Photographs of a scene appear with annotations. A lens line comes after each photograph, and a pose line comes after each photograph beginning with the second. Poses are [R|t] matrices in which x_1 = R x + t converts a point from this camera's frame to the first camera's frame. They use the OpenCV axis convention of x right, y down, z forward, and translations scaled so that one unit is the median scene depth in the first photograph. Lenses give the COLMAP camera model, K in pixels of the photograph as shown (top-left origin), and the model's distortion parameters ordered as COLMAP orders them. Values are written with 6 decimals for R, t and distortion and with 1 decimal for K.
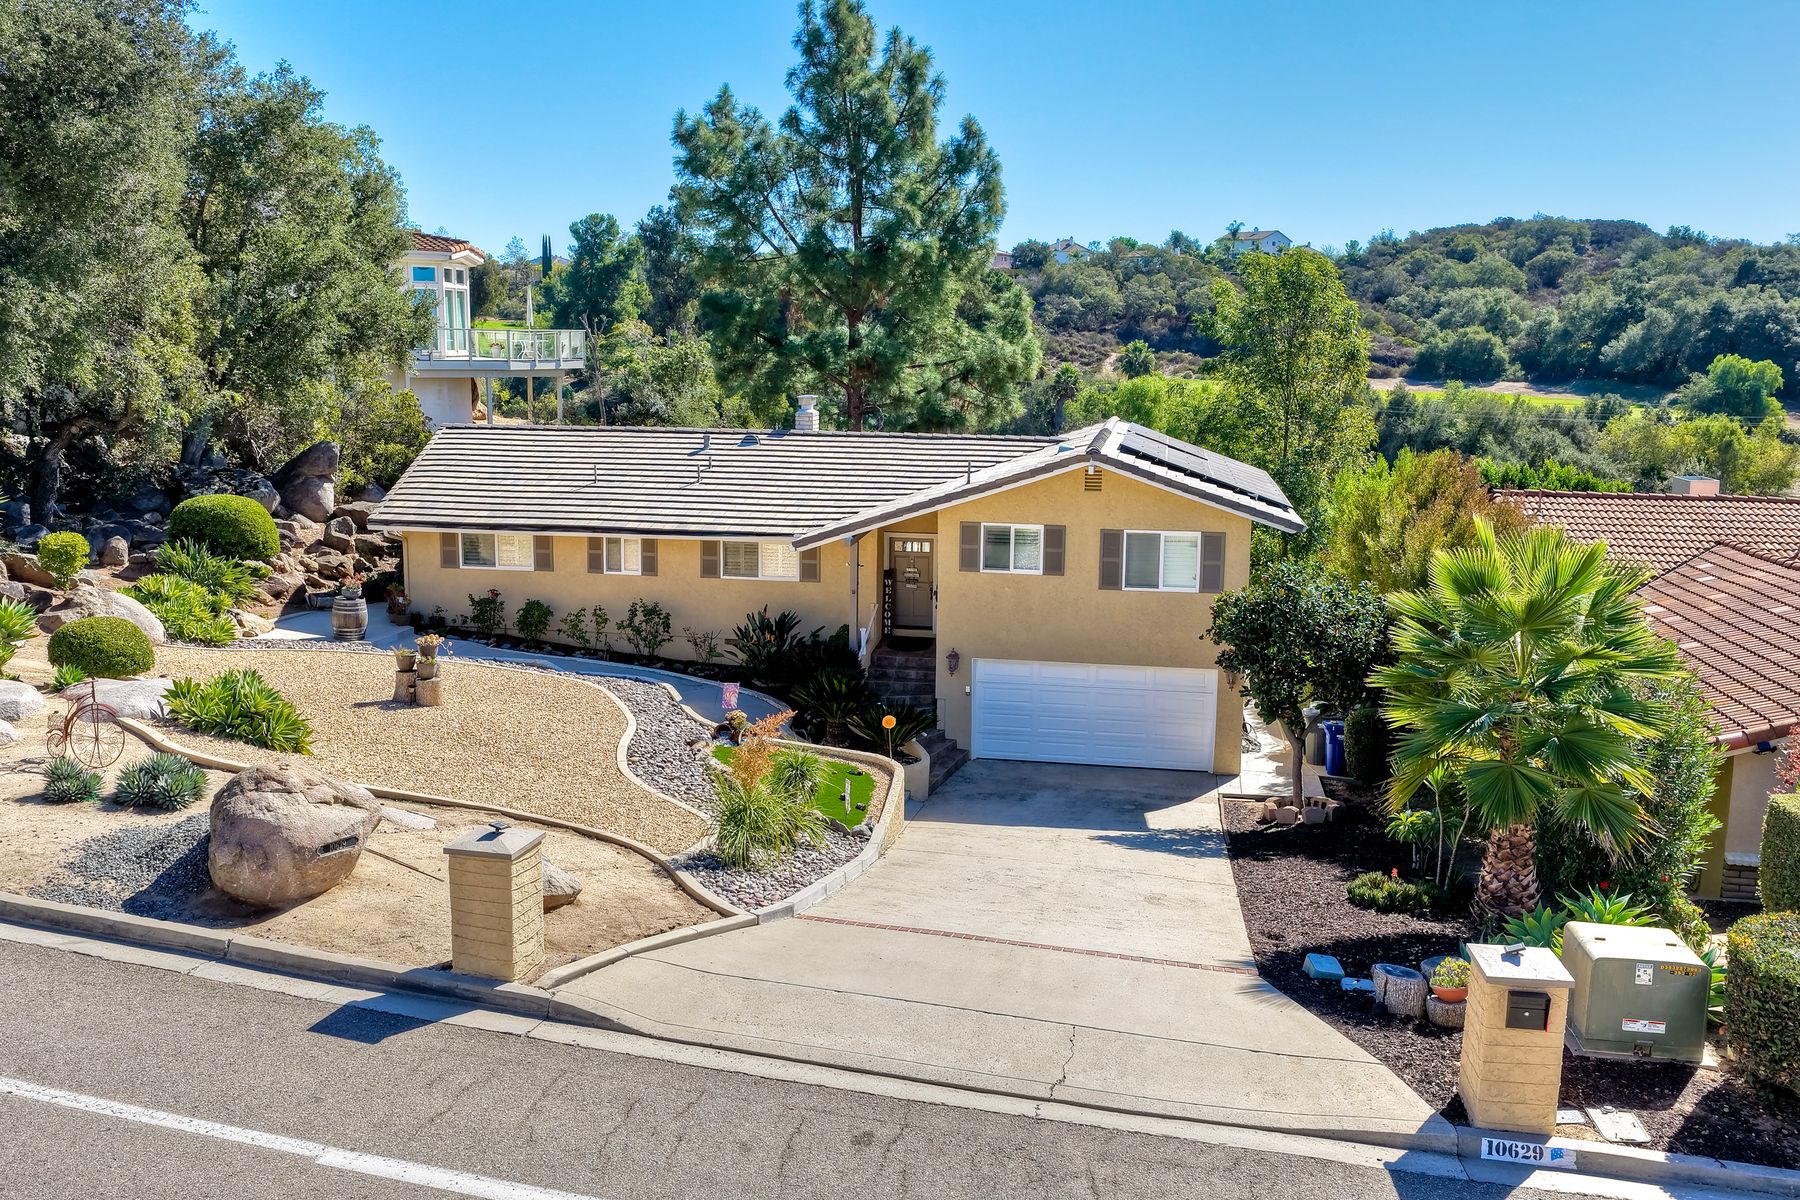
lens RADIAL K [[1512.4, 0, 888.1], [0, 1512.4, 598.6], [0, 0, 1]] dist [-0.010447, 0.030999]
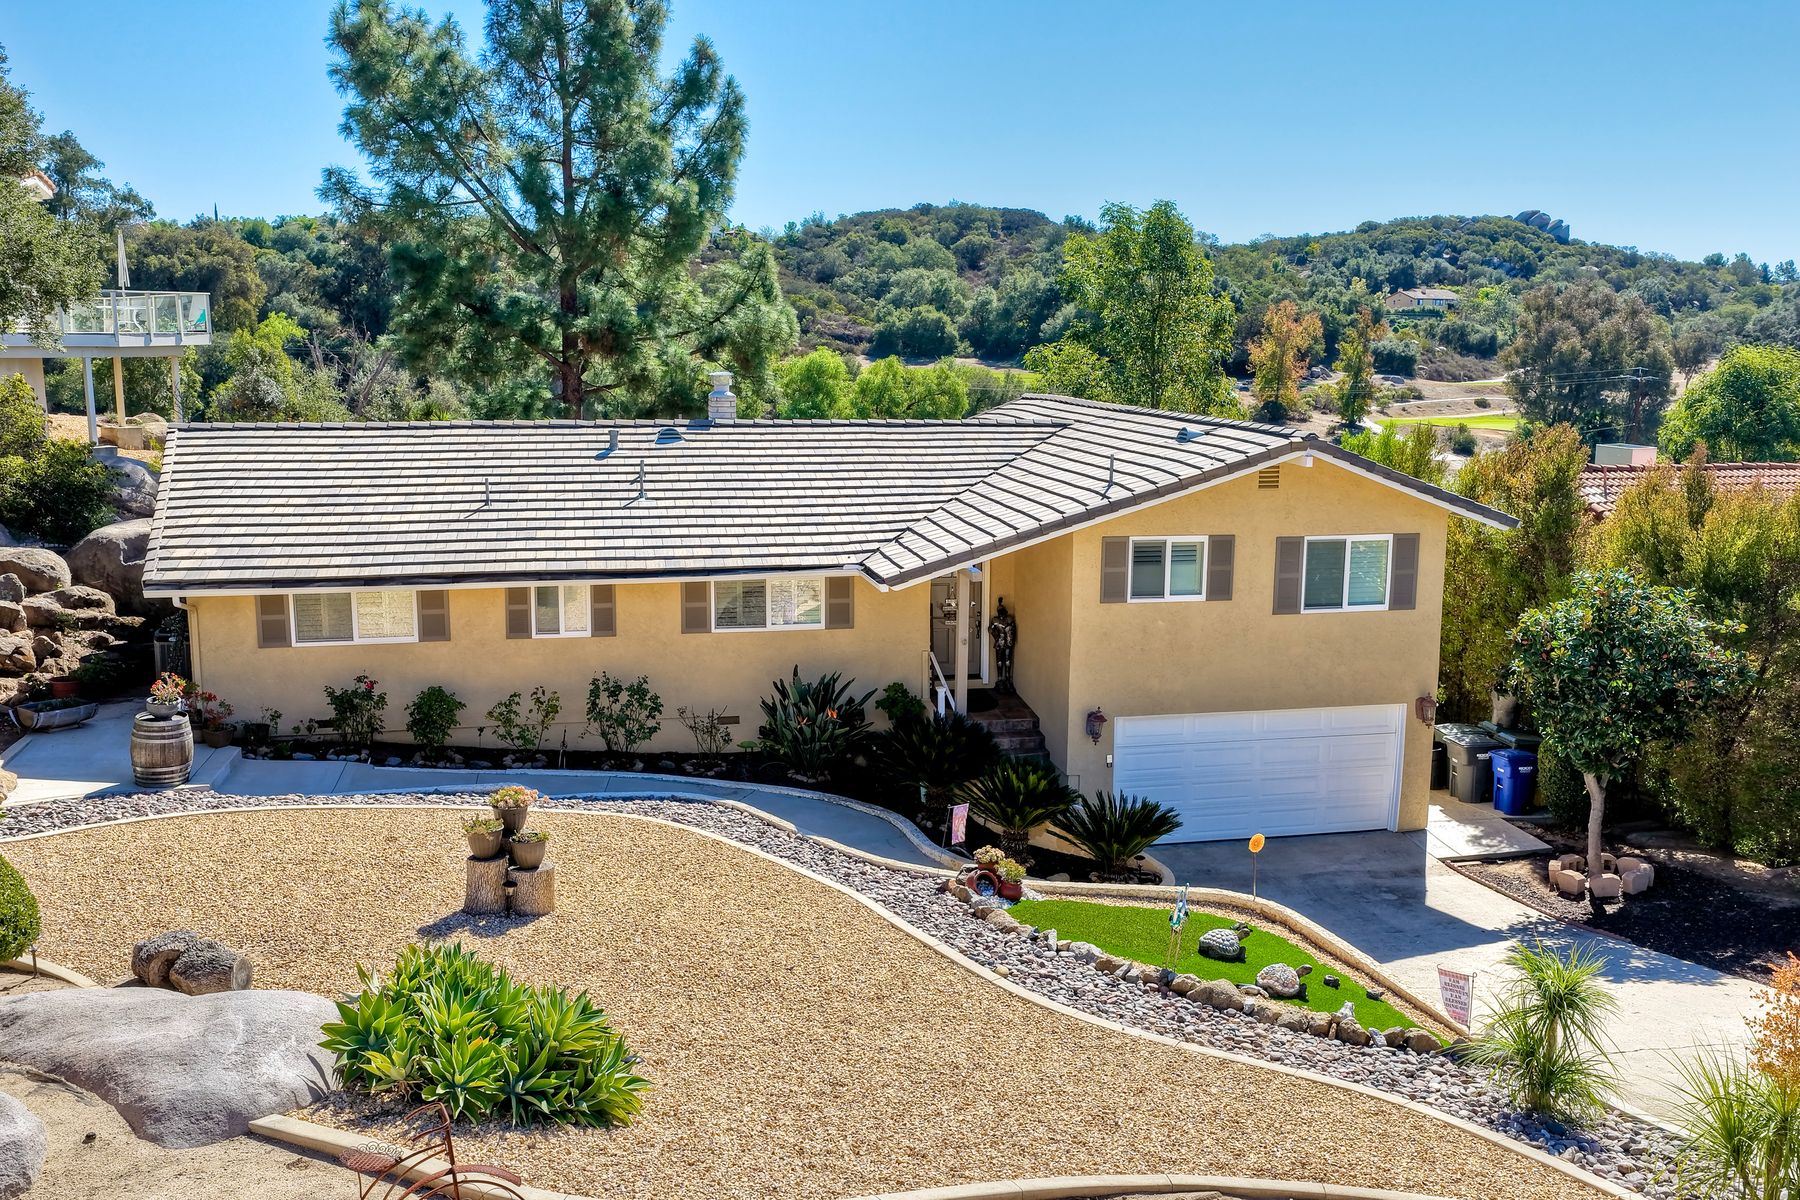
lens RADIAL K [[1512.4, 0, 891.5], [0, 1512.4, 593.9], [0, 0, 1]] dist [-0.010447, 0.030999]
pose [[0.926914, -0.068645, 0.368942, -0.214074], [0.065380, 0.997632, 0.021361, -0.030161], [-0.369534, 0.004322, 0.929207, 0.231966]]
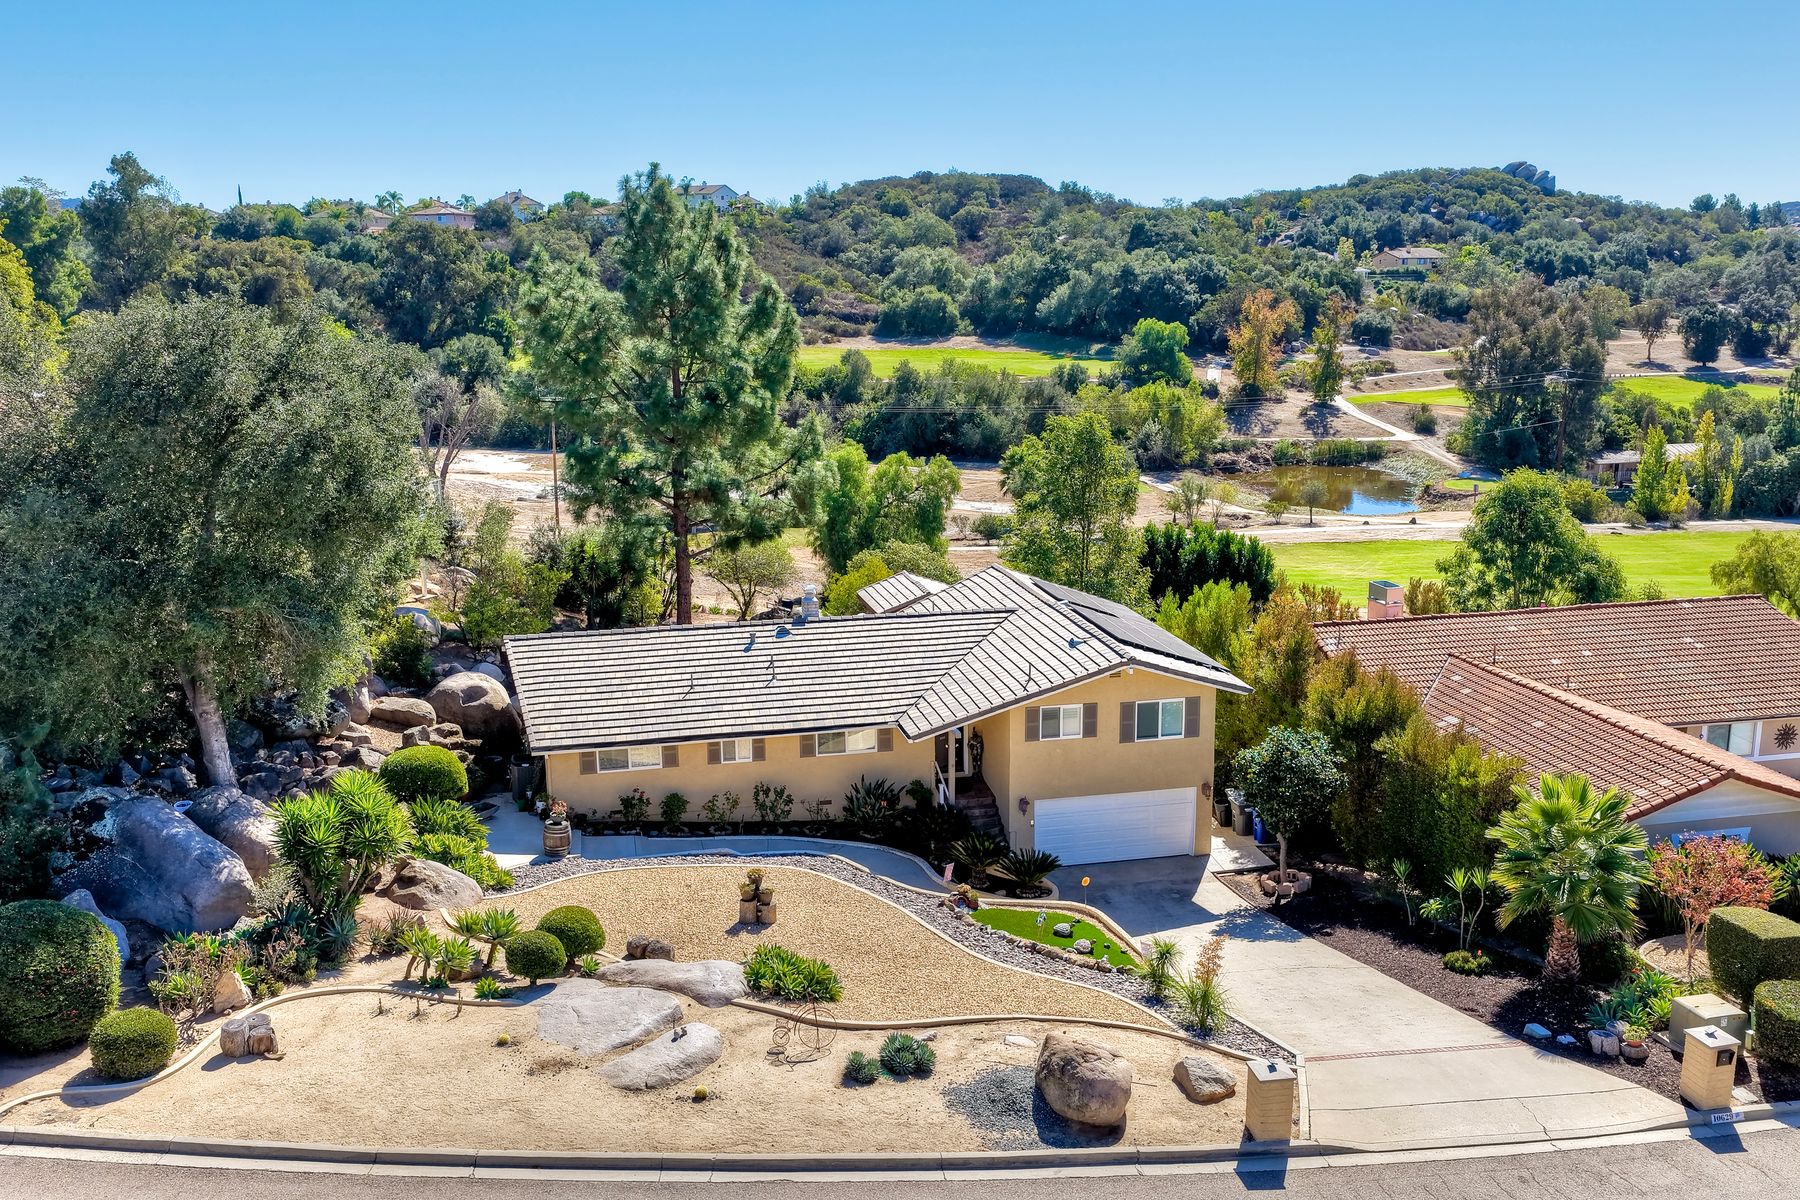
lens RADIAL K [[1512.4, 0, 887.9], [0, 1512.4, 601.5], [0, 0, 1]] dist [-0.010447, 0.030999]
pose [[0.927978, -0.102168, 0.358356, -0.370582], [0.083920, 0.994274, 0.066154, -0.166115], [-0.363063, -0.031316, 0.931238, -0.164626]]
